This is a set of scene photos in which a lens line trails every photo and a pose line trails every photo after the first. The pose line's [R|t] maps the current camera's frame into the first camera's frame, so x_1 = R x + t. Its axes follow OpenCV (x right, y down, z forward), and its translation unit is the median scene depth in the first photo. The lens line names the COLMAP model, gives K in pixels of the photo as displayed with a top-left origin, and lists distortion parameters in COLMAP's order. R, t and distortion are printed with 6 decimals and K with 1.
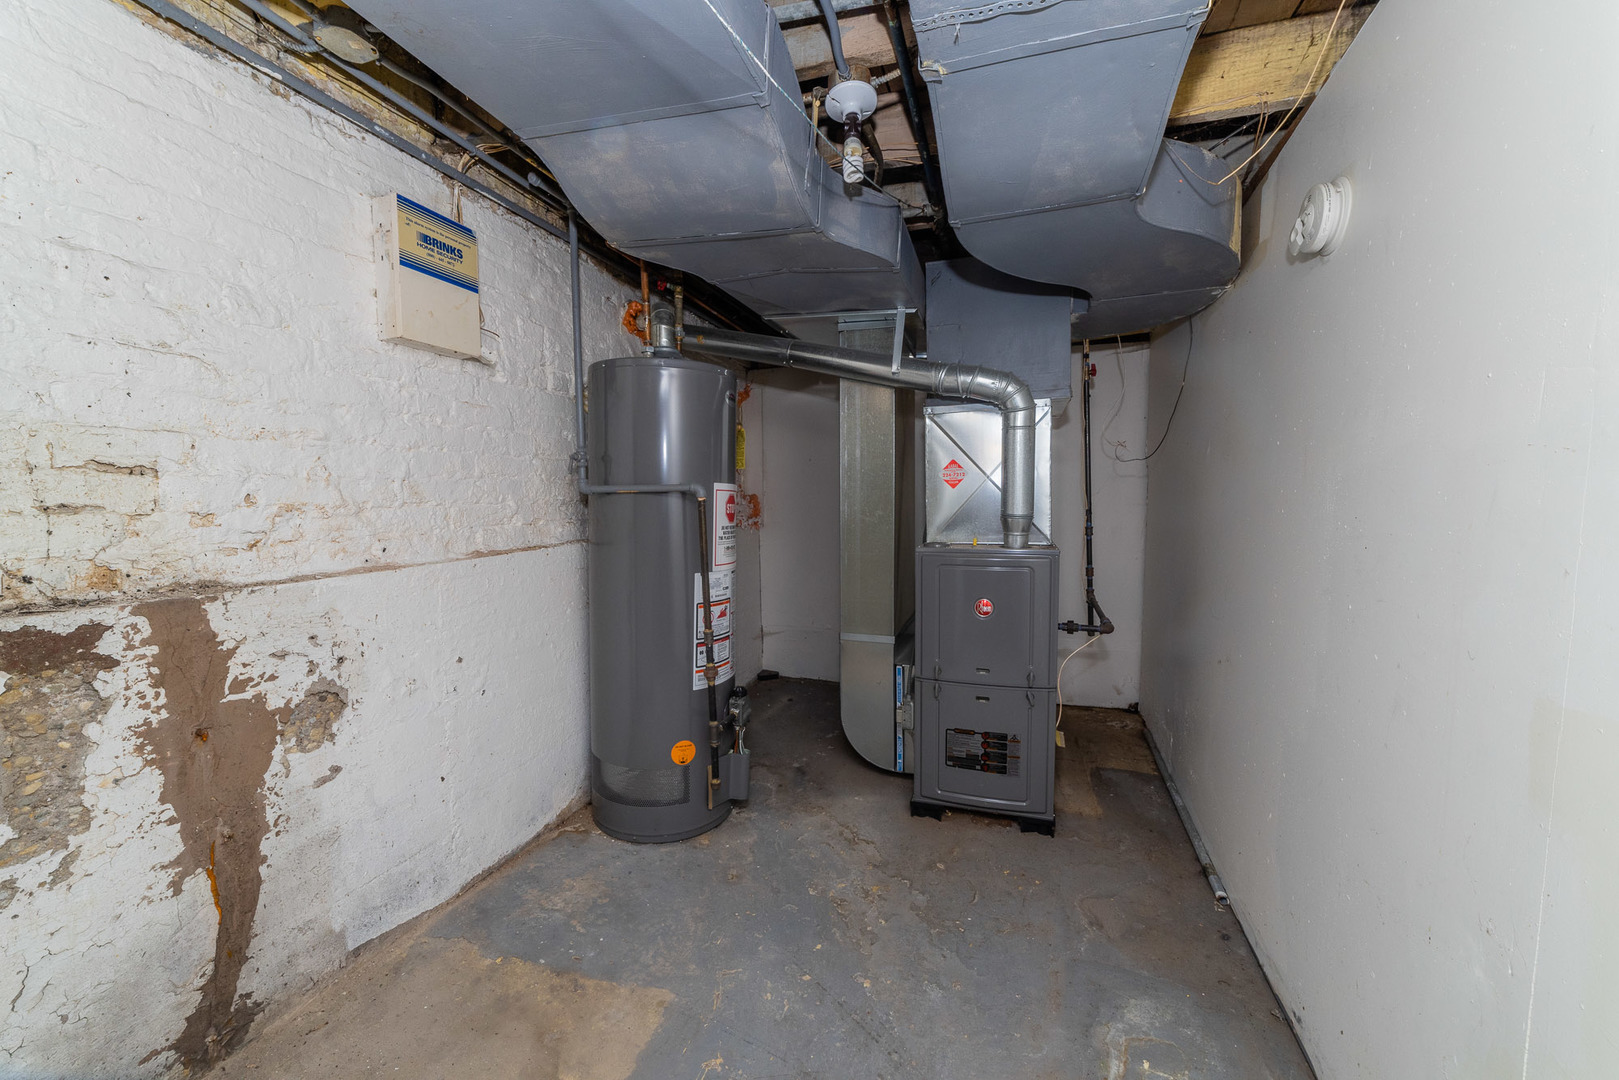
lens RADIAL K [[617.8, 0, 815.5], [0, 617.8, 532.4], [0, 0, 1]] dist [-0.012466, 0.002819]
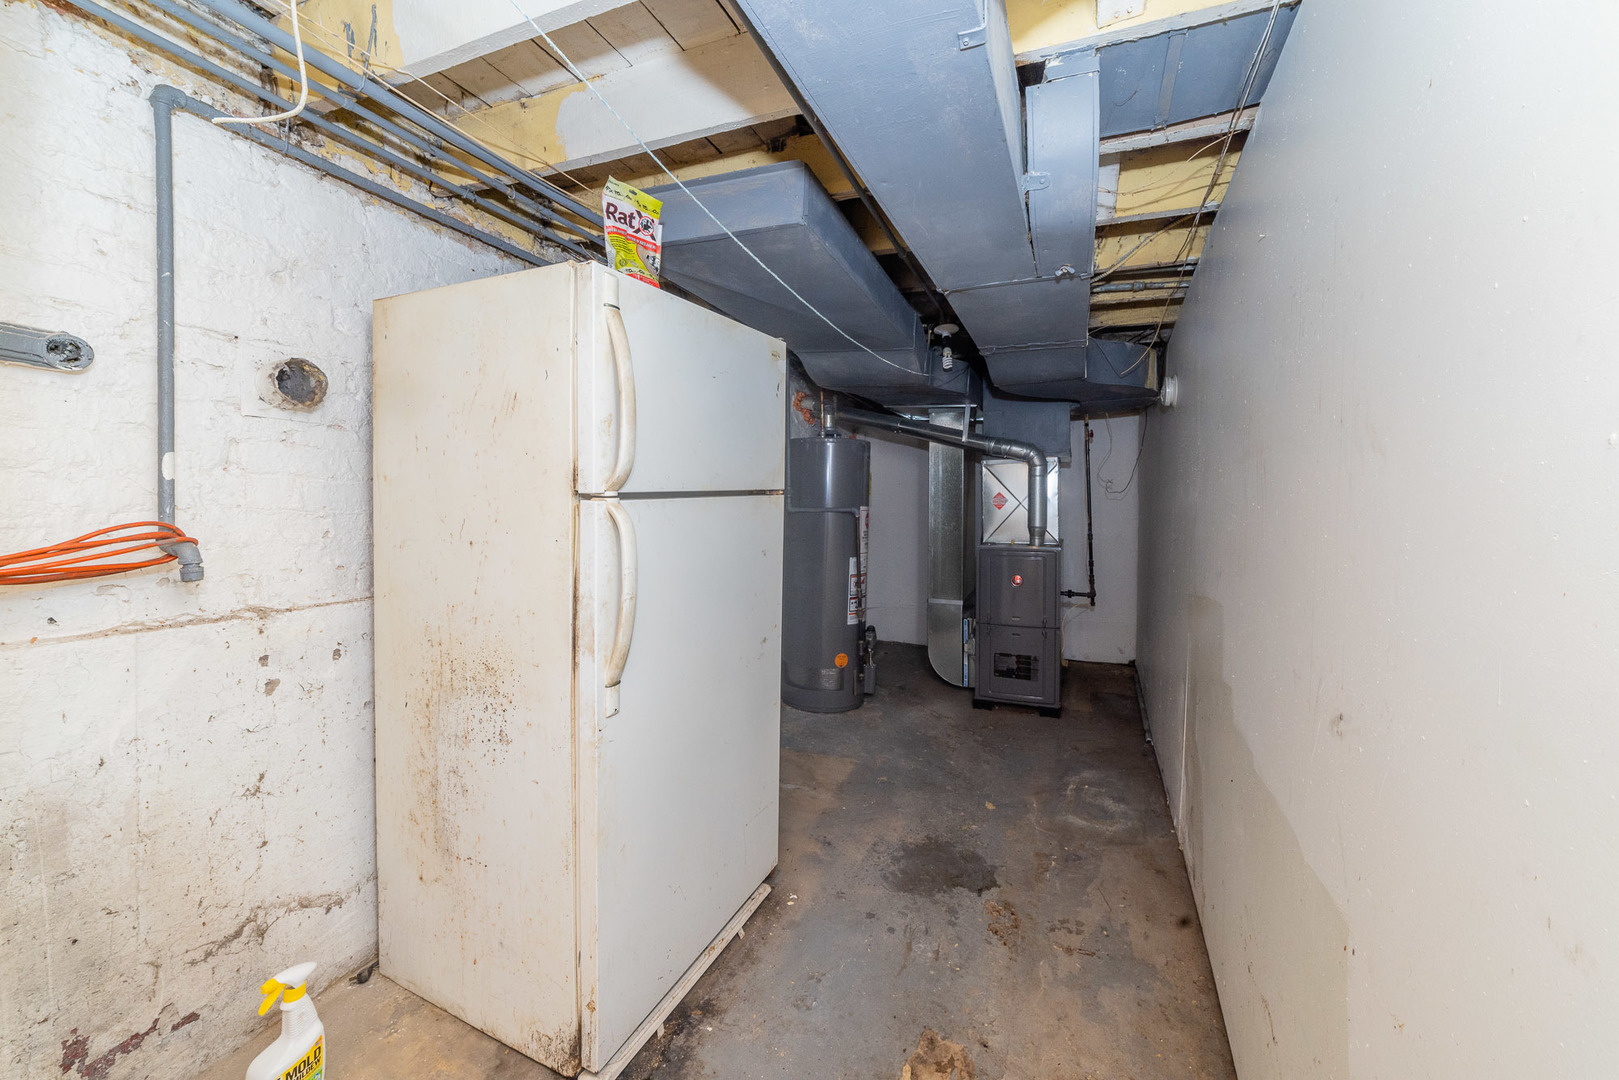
lens RADIAL K [[617.8, 0, 832.6], [0, 617.8, 513.8], [0, 0, 1]] dist [-0.012466, 0.002819]
pose [[0.997936, 0.008494, -0.063648, -0.125655], [-0.010984, 0.999184, -0.038865, 0.009737], [0.063266, 0.039484, 0.997215, -0.724615]]
